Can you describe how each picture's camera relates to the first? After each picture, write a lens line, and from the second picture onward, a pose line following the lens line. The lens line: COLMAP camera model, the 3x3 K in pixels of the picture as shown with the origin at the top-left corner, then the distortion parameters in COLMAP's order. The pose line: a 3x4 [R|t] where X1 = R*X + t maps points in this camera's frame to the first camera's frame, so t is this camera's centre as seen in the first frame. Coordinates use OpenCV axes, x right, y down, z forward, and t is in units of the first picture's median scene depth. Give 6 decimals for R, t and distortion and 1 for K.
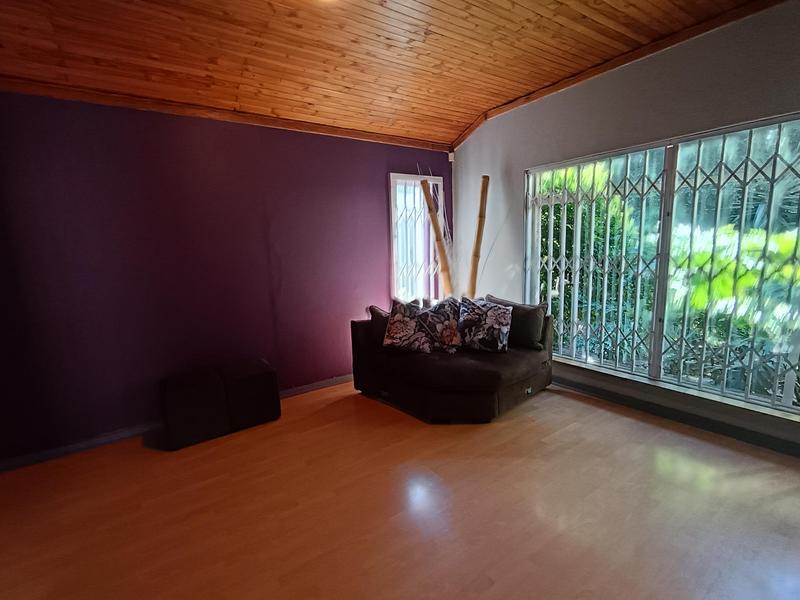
lens RADIAL K [[381.9, 0, 399.7], [0, 381.9, 300.6], [0, 0, 1]] dist [-0.000763, 0.000009]
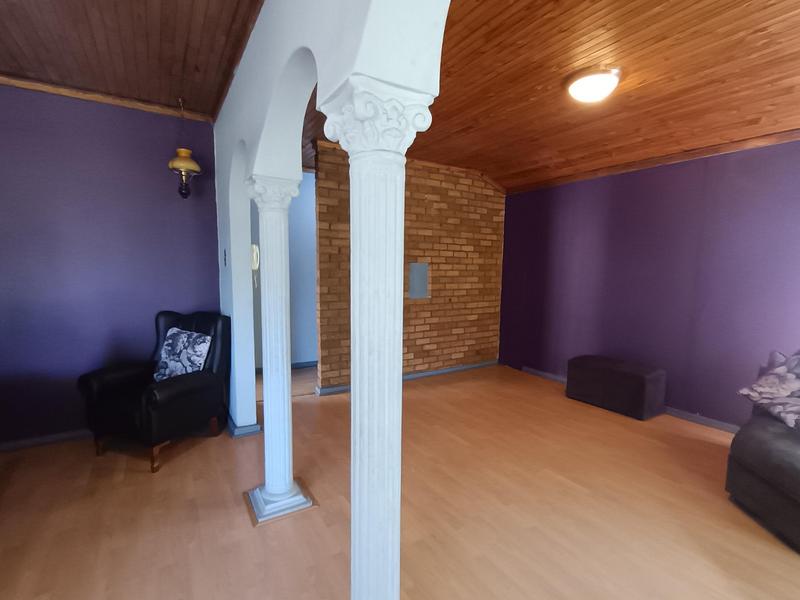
lens RADIAL K [[381.9, 0, 399.5], [0, 381.9, 300.6], [0, 0, 1]] dist [-0.000763, 0.000009]
pose [[-0.035532, 0.122069, -0.991885, 0.864437], [-0.167407, 0.977761, 0.126328, -0.068386], [0.985247, 0.170538, -0.014307, 0.275281]]
